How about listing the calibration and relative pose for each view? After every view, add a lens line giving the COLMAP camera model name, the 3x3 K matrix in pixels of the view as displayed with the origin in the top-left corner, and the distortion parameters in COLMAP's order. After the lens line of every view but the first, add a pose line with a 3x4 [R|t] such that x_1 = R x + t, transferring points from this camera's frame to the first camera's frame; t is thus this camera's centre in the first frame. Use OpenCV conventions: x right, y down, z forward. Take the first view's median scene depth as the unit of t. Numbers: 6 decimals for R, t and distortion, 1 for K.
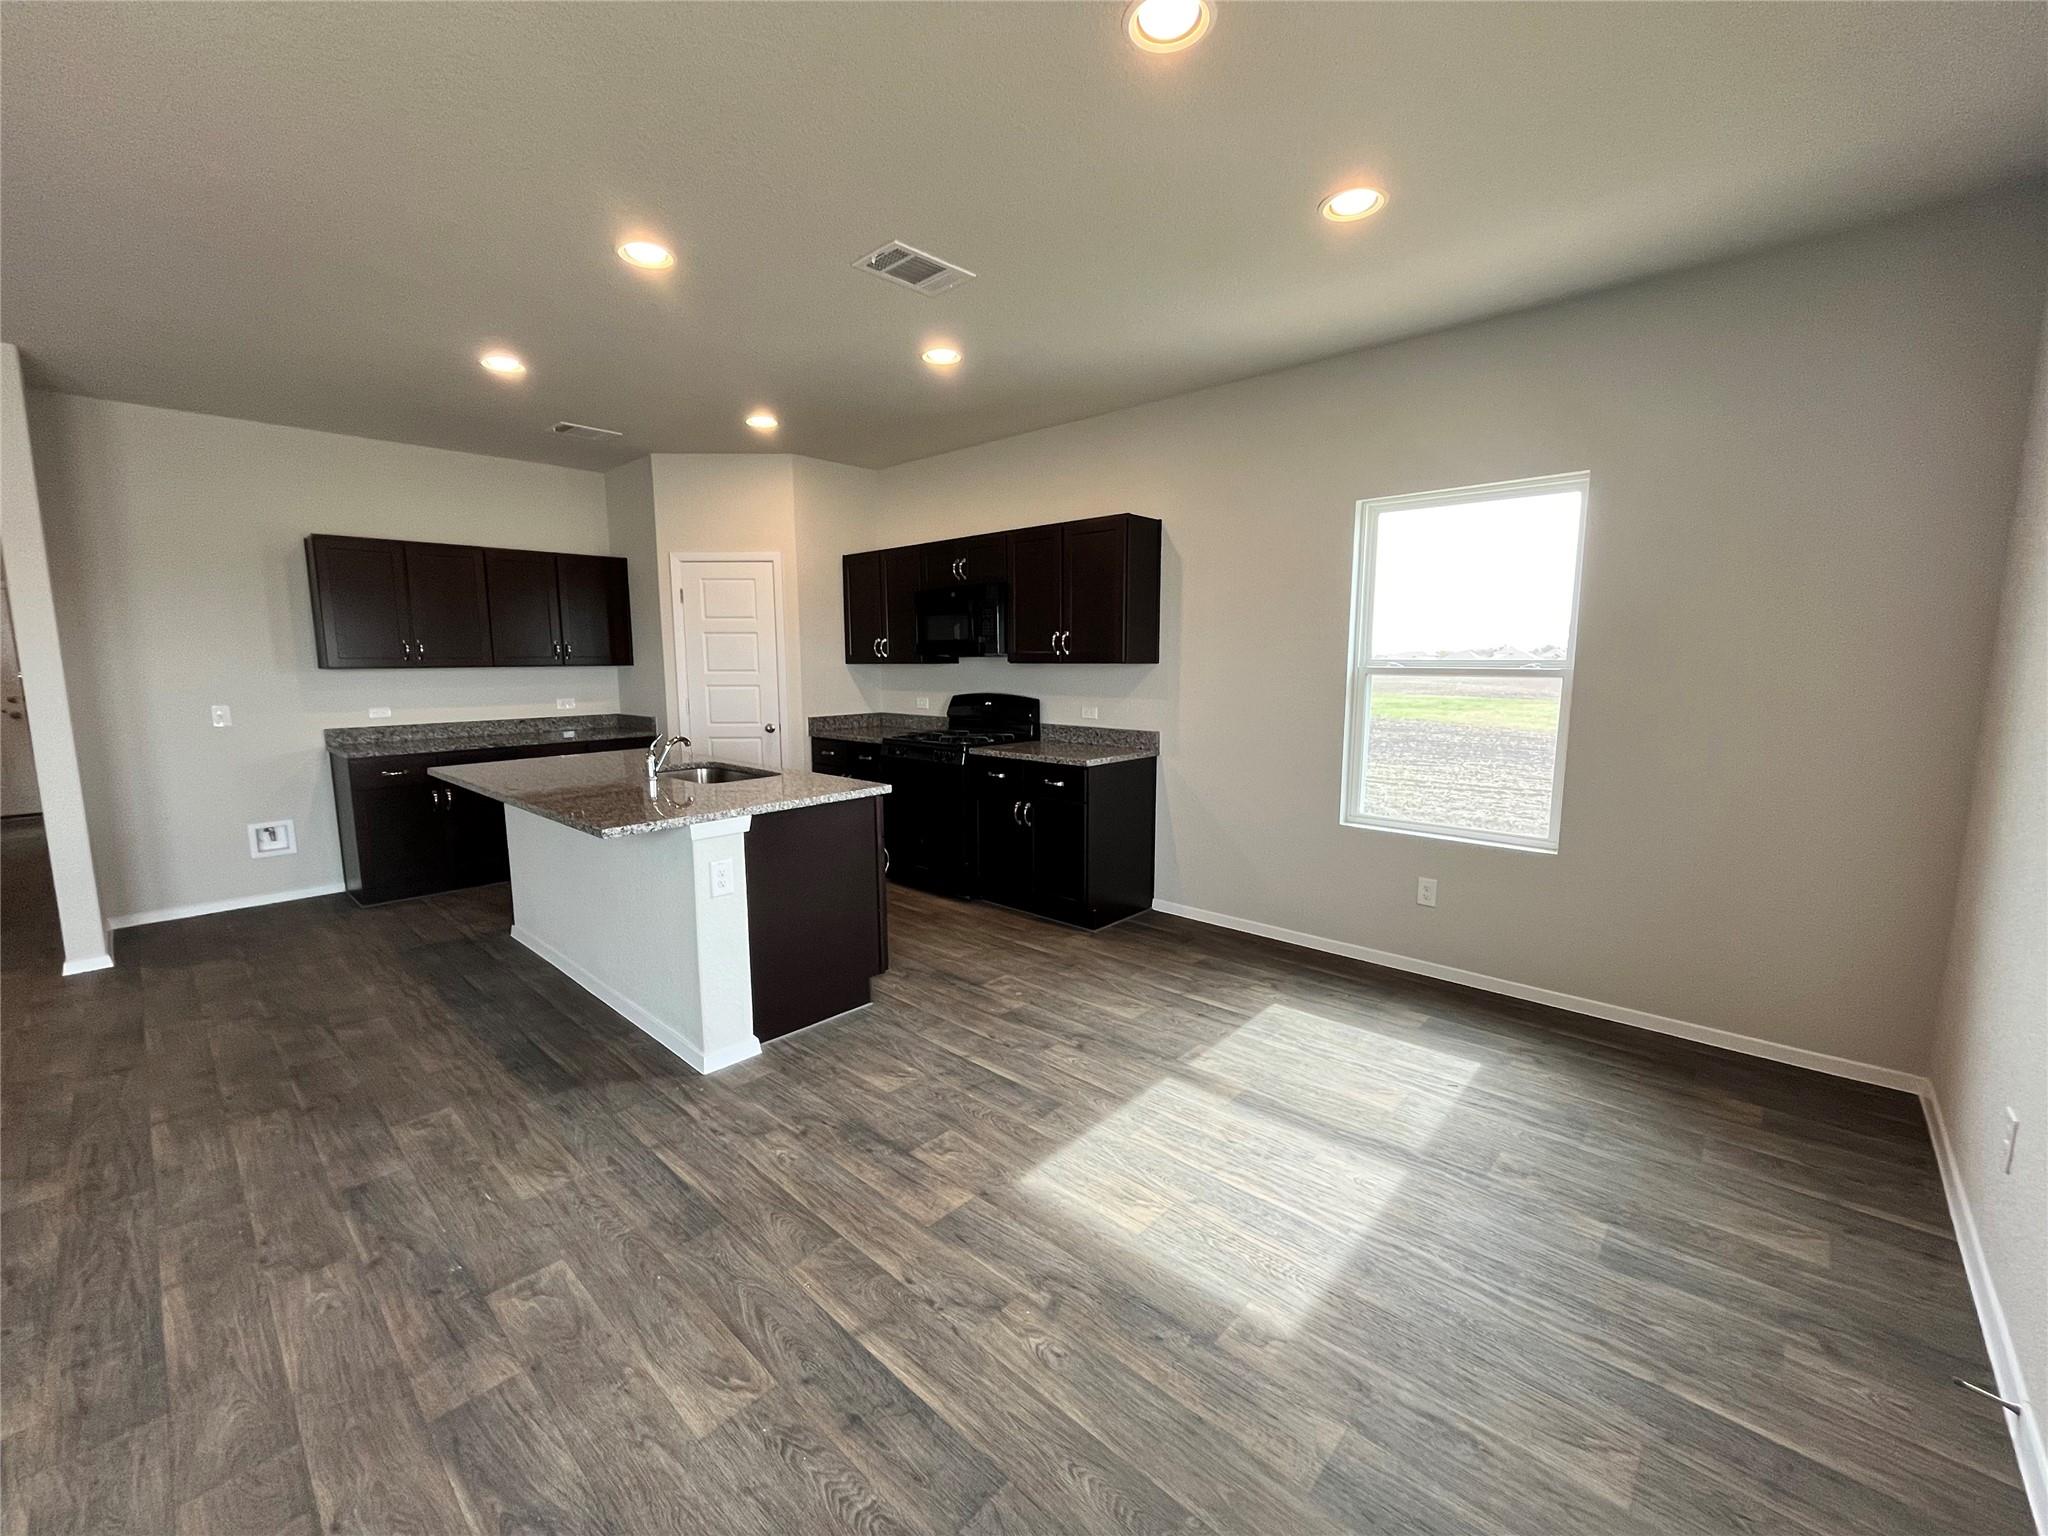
lens RADIAL K [[837.1, 0, 1024.0], [0, 837.1, 768.0], [0, 0, 1]] dist [-0.002744, -0.000563]
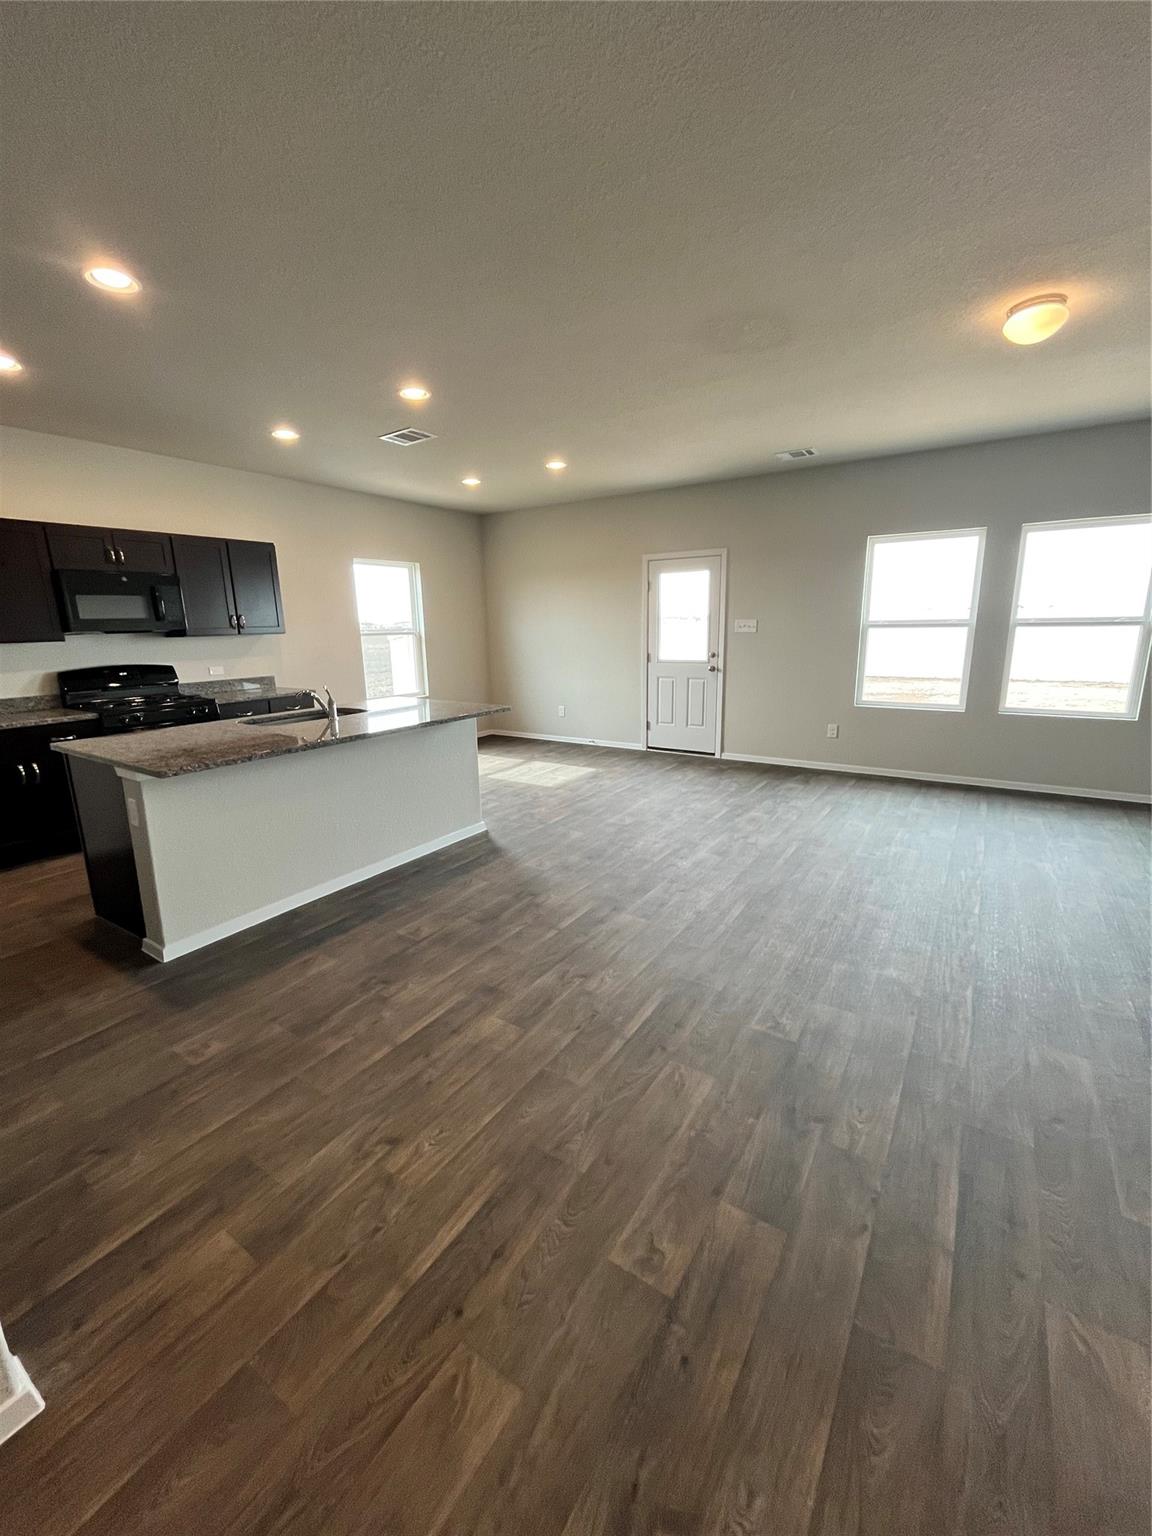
lens RADIAL K [[627.9, 0, 576.0], [0, 627.9, 768.0], [0, 0, 1]] dist [-0.002744, -0.000563]
pose [[-0.165732, -0.214208, 0.962625, -1.275485], [0.152655, 0.958786, 0.239636, -0.080183], [-0.974284, 0.186665, -0.126202, 0.643360]]
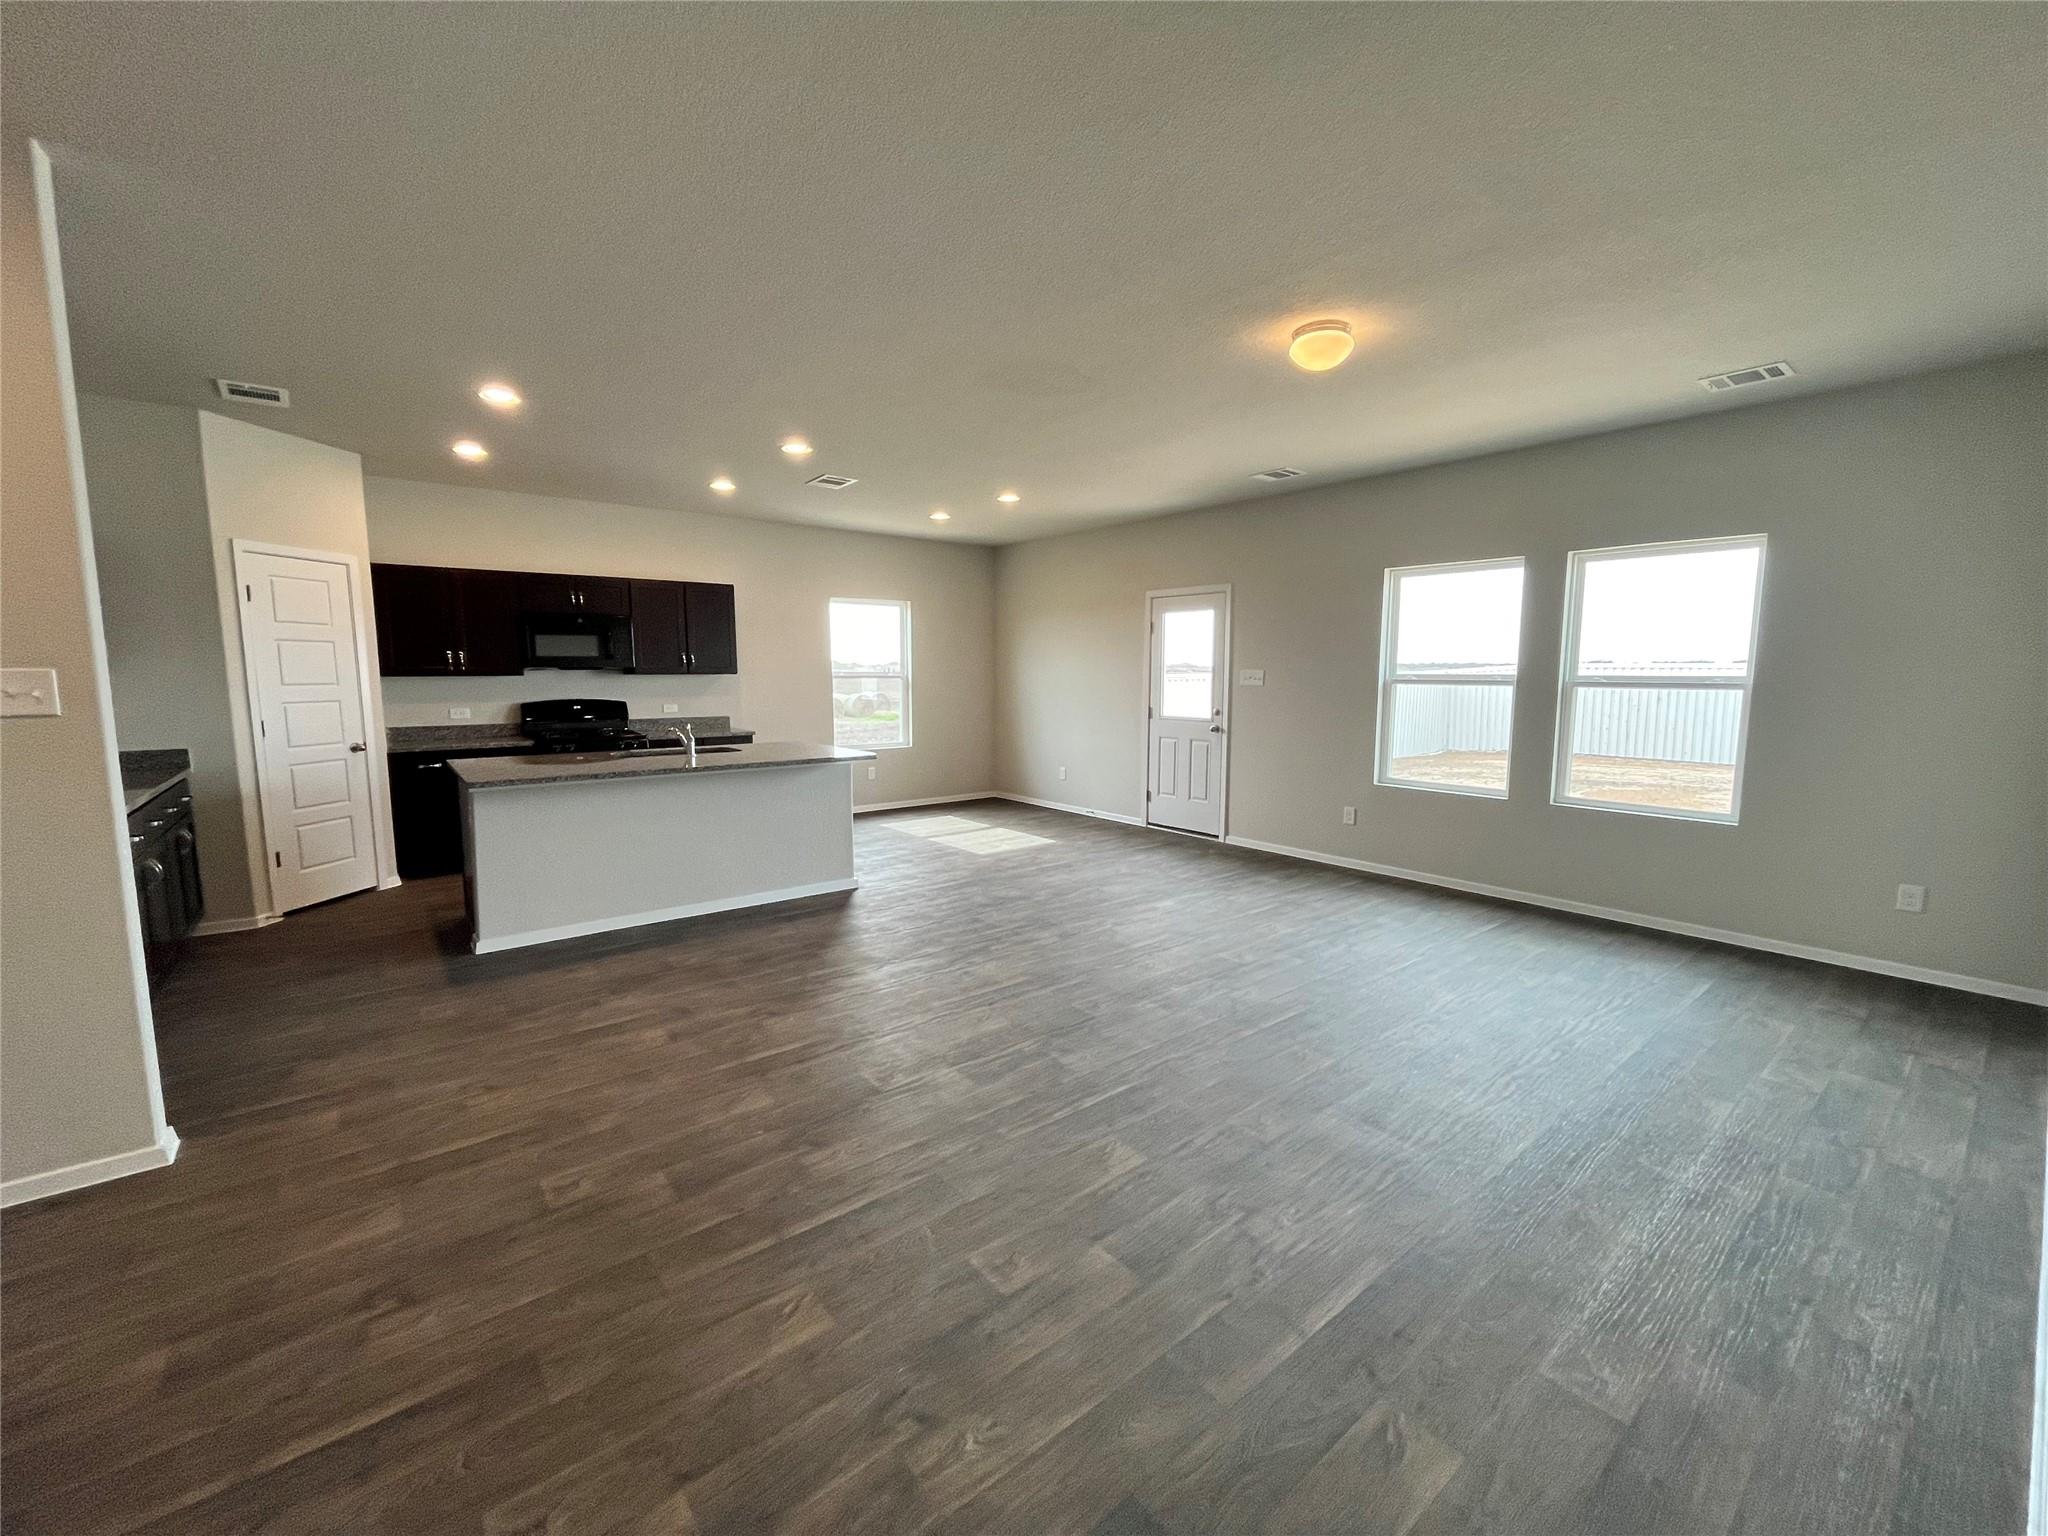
lens RADIAL K [[837.1, 0, 1024.0], [0, 837.1, 768.0], [0, 0, 1]] dist [-0.002744, -0.000563]
pose [[0.143601, -0.110193, 0.983482, -1.473982], [0.130756, 0.987182, 0.091516, -0.018548], [-0.980960, 0.115455, 0.156169, 0.202998]]
